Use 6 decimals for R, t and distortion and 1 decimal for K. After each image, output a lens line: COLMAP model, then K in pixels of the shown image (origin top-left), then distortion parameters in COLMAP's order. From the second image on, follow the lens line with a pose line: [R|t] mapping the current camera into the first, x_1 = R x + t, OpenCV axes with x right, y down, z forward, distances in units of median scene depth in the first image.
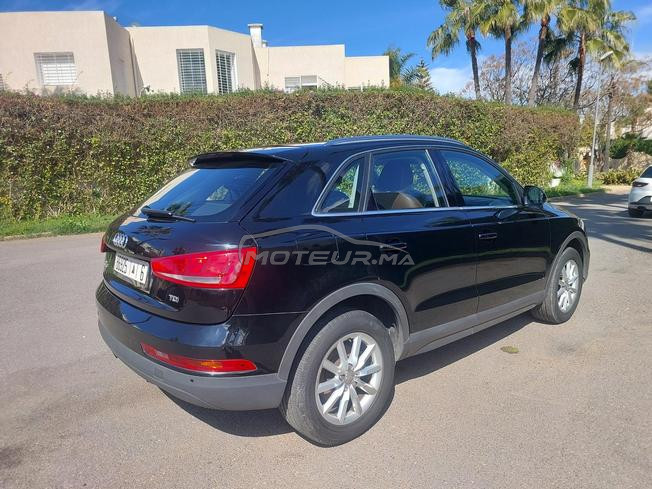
lens RADIAL K [[456.7, 0, 326.0], [0, 456.7, 244.5], [0, 0, 1]] dist [-0.008504, -0.006598]
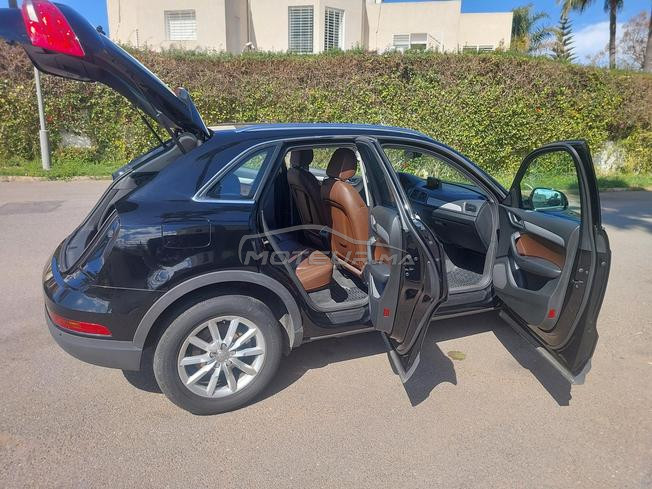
lens RADIAL K [[440.7, 0, 326.0], [0, 440.7, 244.5], [0, 0, 1]] dist [-0.005000, -0.007744]
pose [[0.958278, 0.131817, -0.253630, 0.106541], [-0.105622, 0.987813, 0.114319, -0.022348], [0.265608, -0.082761, 0.960522, 0.021901]]
